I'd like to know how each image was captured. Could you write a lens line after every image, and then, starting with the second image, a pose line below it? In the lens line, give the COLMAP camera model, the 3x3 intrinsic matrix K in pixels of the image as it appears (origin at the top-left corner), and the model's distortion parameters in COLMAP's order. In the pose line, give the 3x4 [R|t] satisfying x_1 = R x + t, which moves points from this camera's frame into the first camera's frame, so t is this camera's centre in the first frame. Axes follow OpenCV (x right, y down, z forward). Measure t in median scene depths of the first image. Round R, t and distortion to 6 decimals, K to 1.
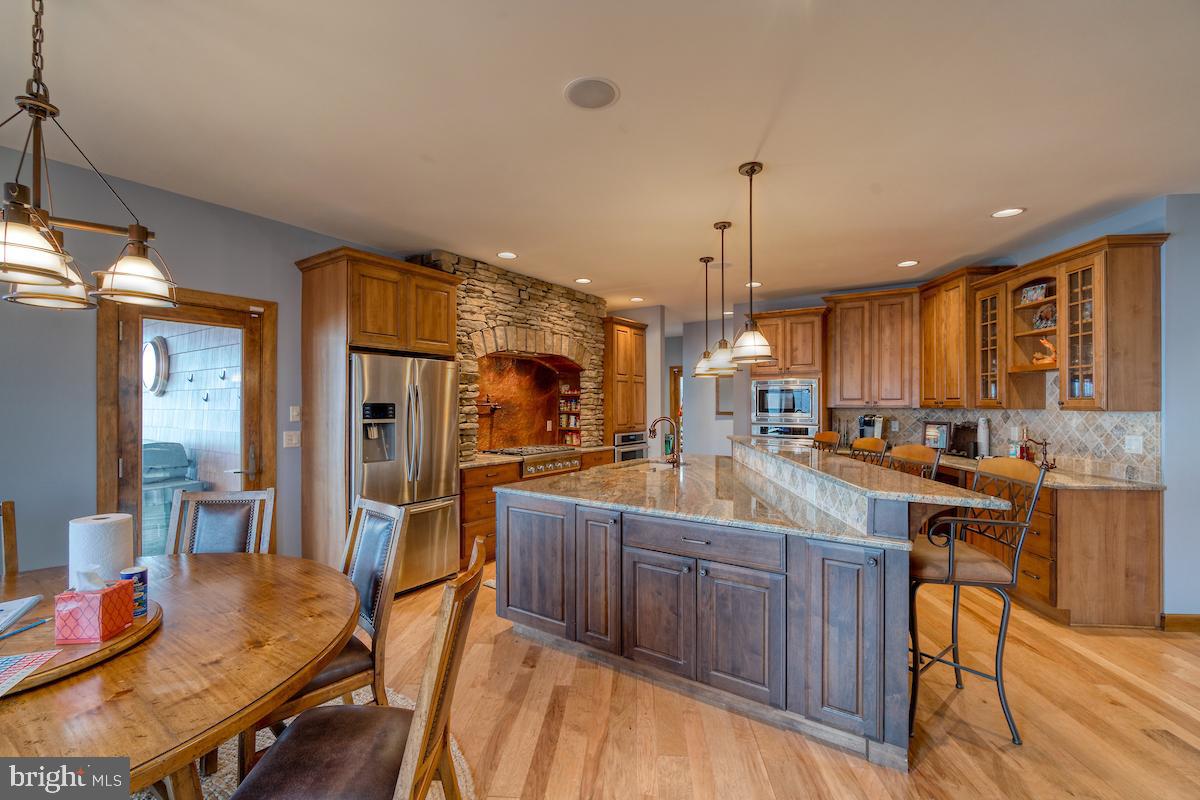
lens RADIAL K [[504.1, 0, 599.0], [0, 504.1, 401.2], [0, 0, 1]] dist [-0.003341, -0.000202]
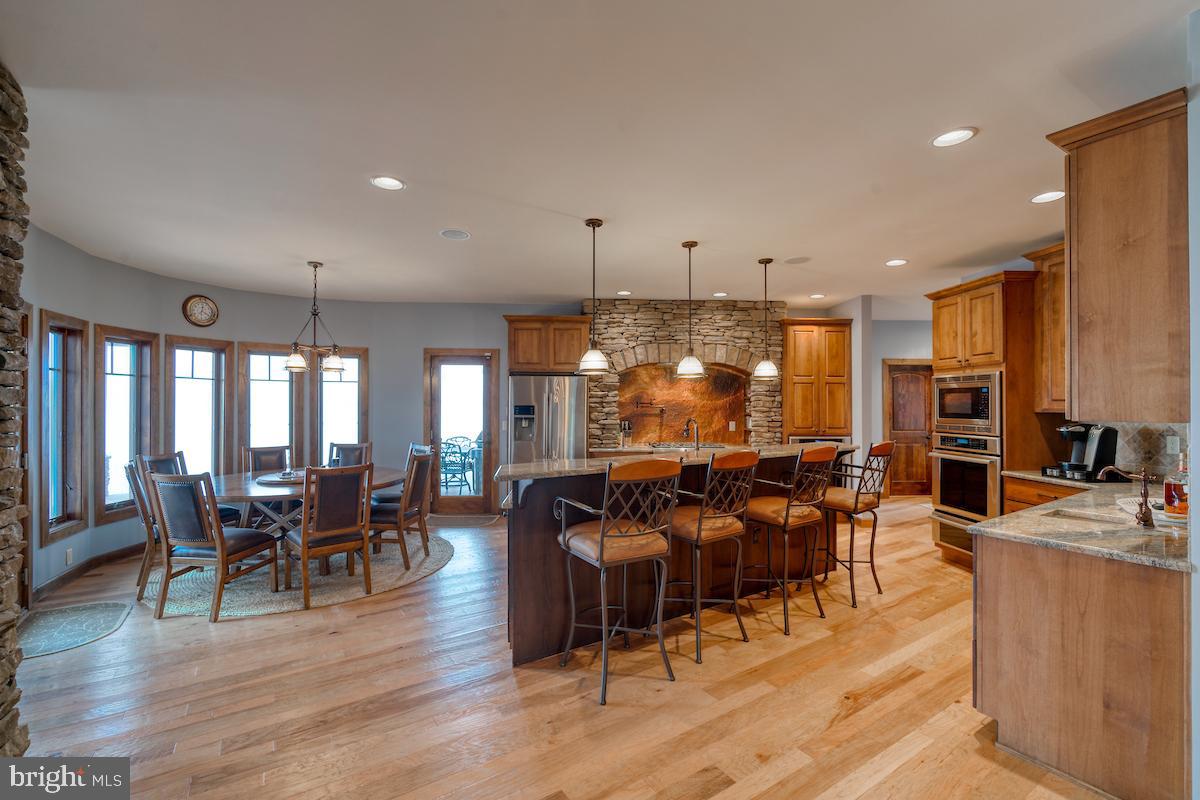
lens RADIAL K [[504.1, 0, 596.8], [0, 504.1, 400.4], [0, 0, 1]] dist [-0.003341, -0.000202]
pose [[0.623481, -0.006349, -0.781813, 0.775934], [0.001903, 0.999976, -0.006603, -0.000868], [0.781836, 0.002629, 0.623479, 0.123307]]
